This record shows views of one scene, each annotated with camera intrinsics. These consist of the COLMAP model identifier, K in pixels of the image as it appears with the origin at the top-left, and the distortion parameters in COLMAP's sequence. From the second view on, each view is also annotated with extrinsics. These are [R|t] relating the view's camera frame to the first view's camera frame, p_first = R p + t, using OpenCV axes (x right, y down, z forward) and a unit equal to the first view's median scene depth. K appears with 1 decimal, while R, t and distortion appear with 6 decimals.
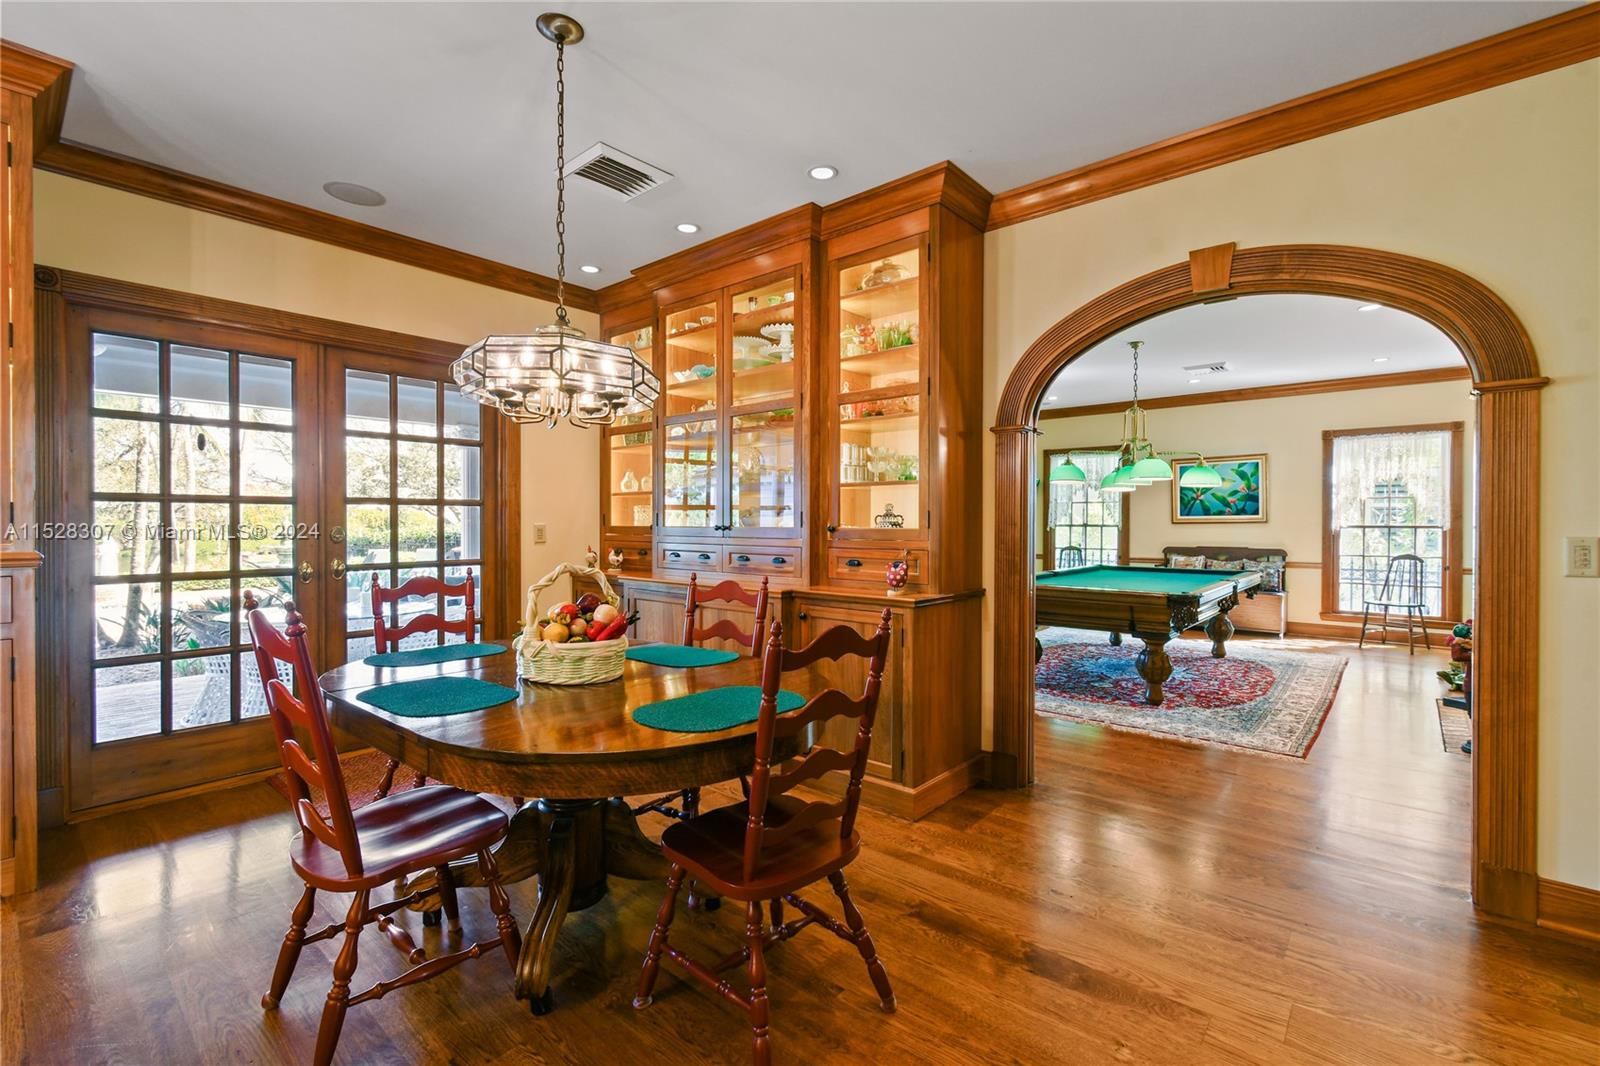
lens RADIAL K [[712.2, 0, 788.1], [0, 712.2, 520.6], [0, 0, 1]] dist [0.005308, -0.004337]
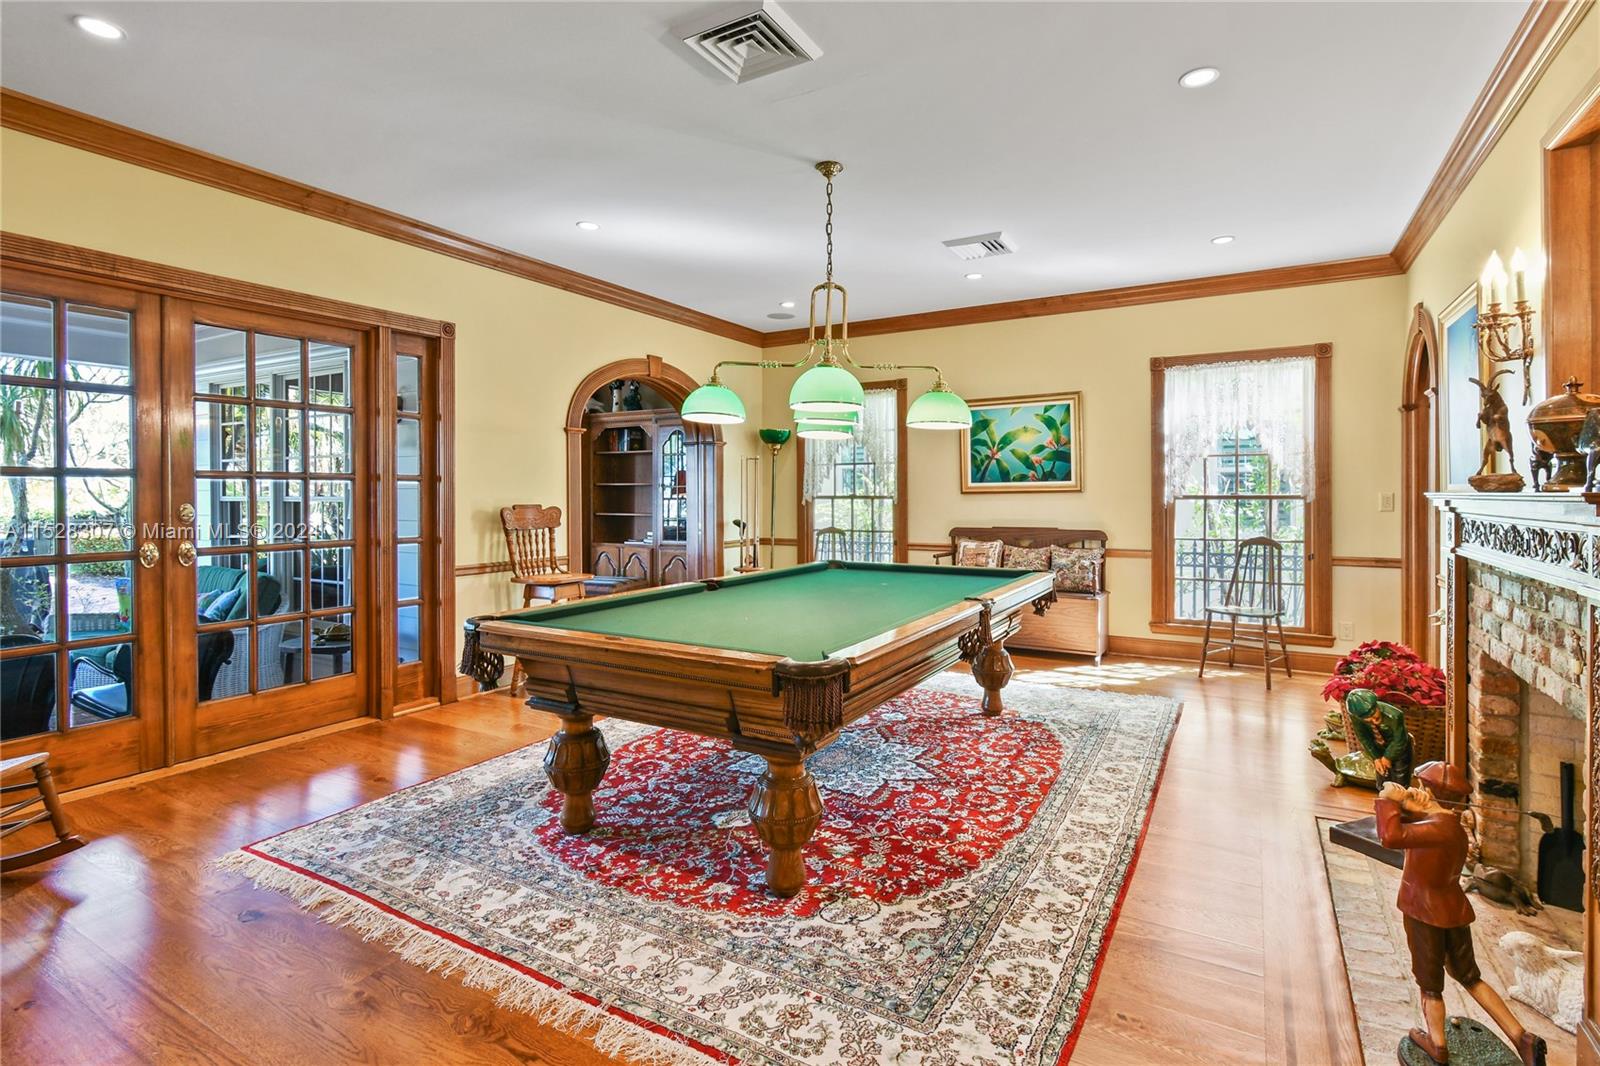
lens RADIAL K [[780.0, 0, 798.9], [0, 780.0, 487.6], [0, 0, 1]] dist [-0.002775, -0.000249]
pose [[0.982515, -0.004421, 0.186133, 0.276042], [0.005542, 0.999969, -0.005504, 0.001588], [-0.186103, 0.006440, 0.982509, 0.326530]]
